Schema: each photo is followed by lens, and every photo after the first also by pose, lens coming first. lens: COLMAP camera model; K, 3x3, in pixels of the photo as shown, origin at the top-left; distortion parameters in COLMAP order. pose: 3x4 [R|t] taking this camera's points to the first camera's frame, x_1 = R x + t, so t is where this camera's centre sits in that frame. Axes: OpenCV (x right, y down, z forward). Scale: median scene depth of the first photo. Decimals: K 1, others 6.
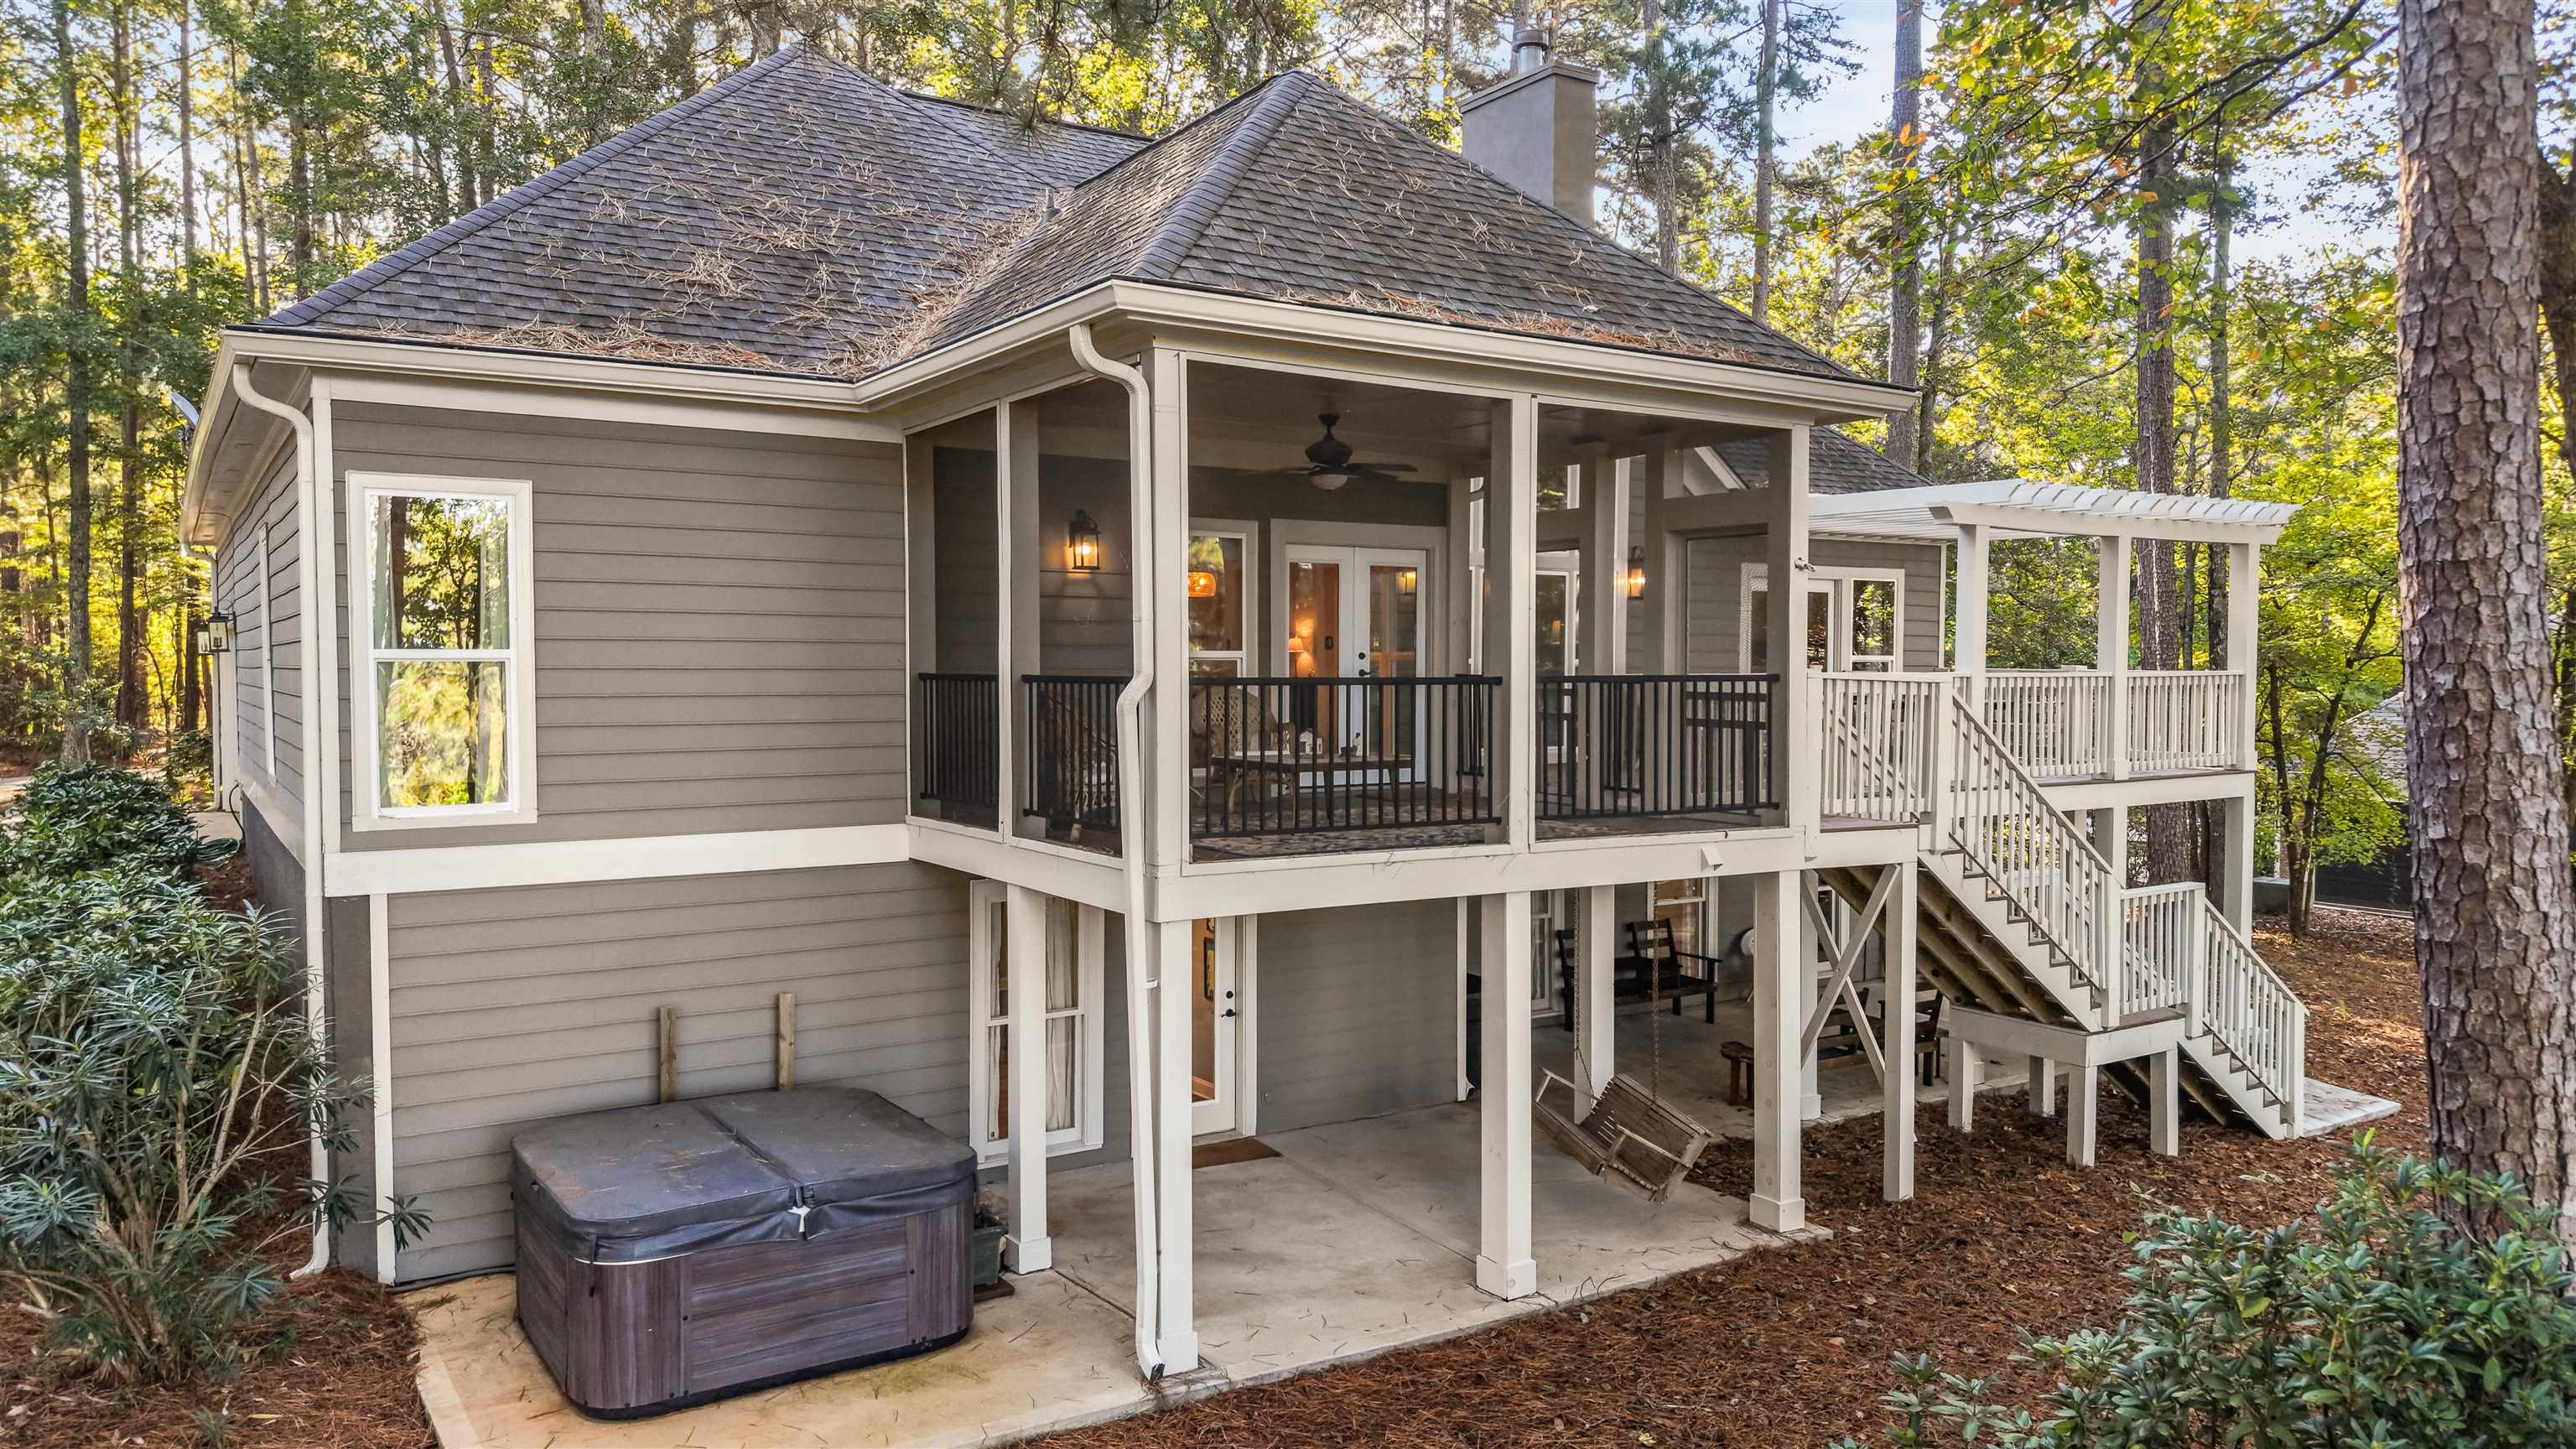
lens RADIAL K [[1737.6, 0, 1288.0], [0, 1737.6, 724.5], [0, 0, 1]] dist [0.039412, 0.000475]
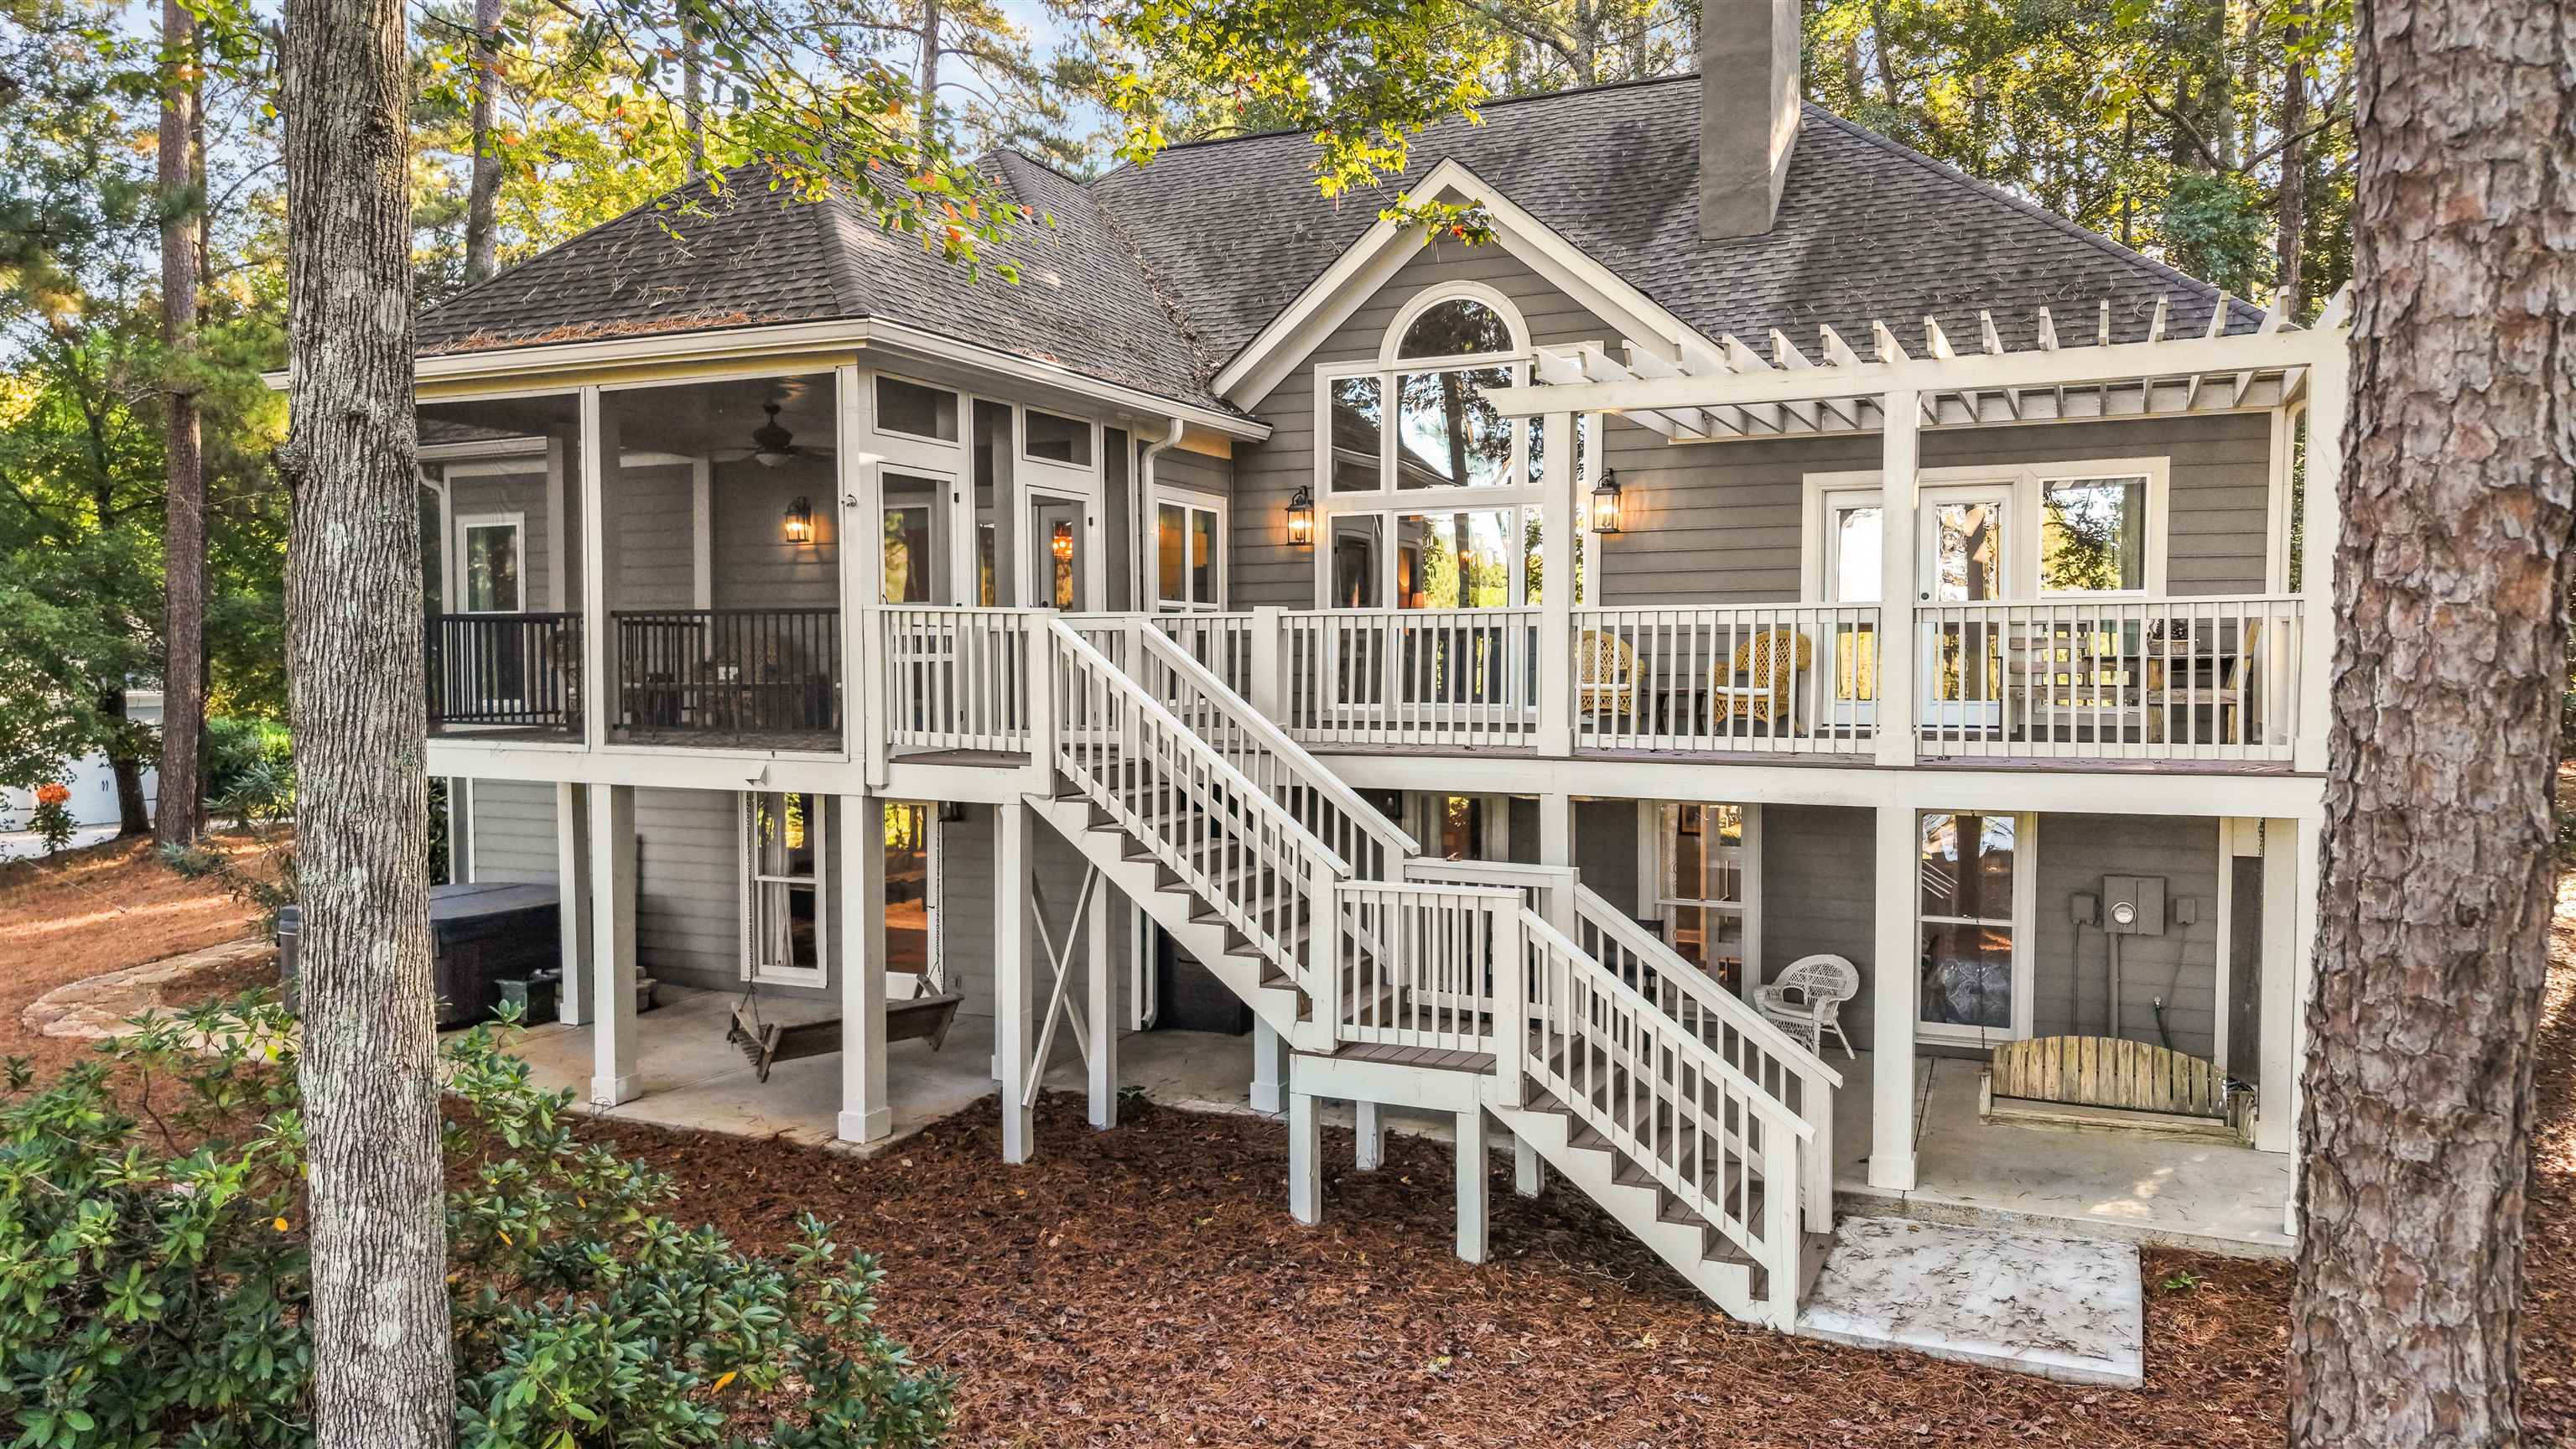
lens RADIAL K [[1737.6, 0, 1288.0], [0, 1737.6, 724.5], [0, 0, 1]] dist [0.039412, 0.000475]
pose [[0.530361, 0.031710, -0.847179, 1.413148], [-0.021532, 0.999482, 0.023931, 0.011818], [0.847498, 0.005550, 0.530769, 0.725662]]
